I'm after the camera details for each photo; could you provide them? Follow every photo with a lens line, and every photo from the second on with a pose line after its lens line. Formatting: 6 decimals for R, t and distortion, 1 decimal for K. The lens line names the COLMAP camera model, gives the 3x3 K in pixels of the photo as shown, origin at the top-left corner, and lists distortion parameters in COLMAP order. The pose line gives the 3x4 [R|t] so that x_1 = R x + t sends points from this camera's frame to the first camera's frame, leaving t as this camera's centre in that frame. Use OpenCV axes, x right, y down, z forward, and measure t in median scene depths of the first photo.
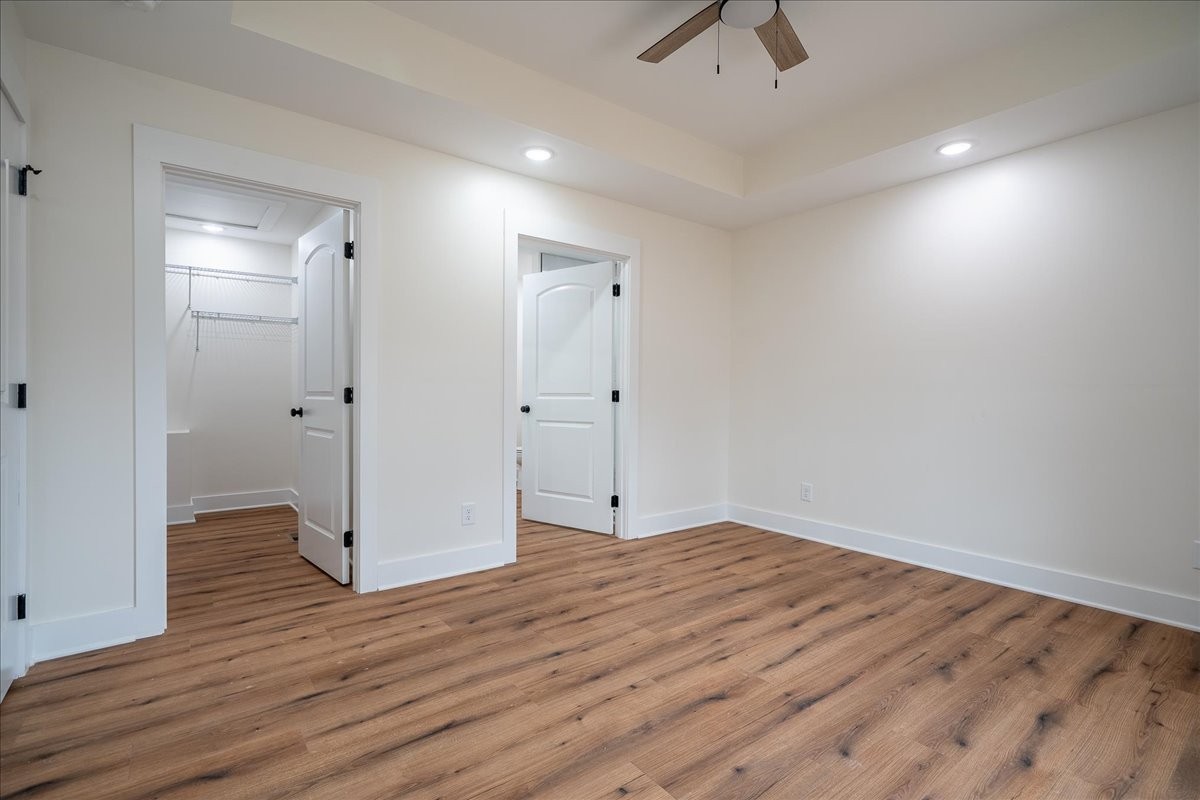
lens RADIAL K [[566.3, 0, 600.0], [0, 566.3, 397.1], [0, 0, 1]] dist [0.003948, 0.000110]
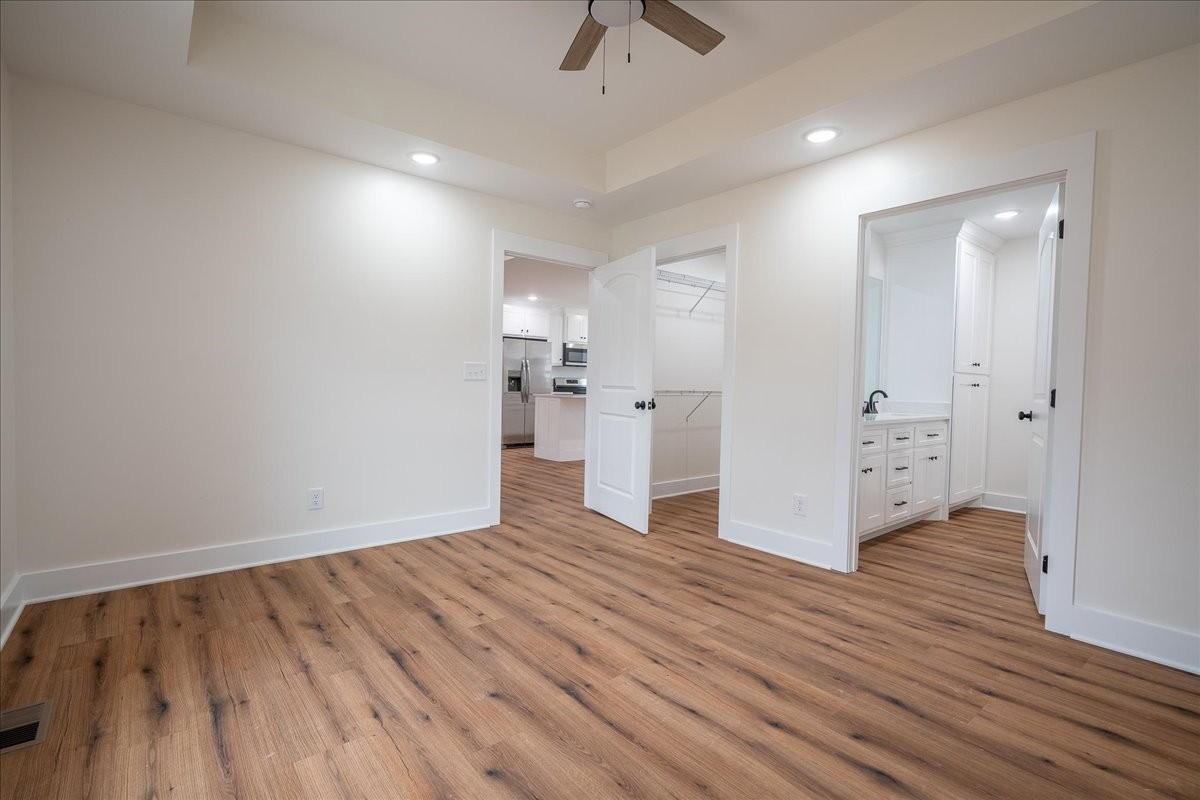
lens RADIAL K [[553.4, 0, 596.0], [0, 553.4, 405.2], [0, 0, 1]] dist [0.000751, 0.001083]
pose [[0.026818, 0.030856, -0.999164, 0.977711], [-0.024668, 0.999240, 0.030196, -0.003202], [0.999336, 0.023837, 0.027558, 0.733509]]
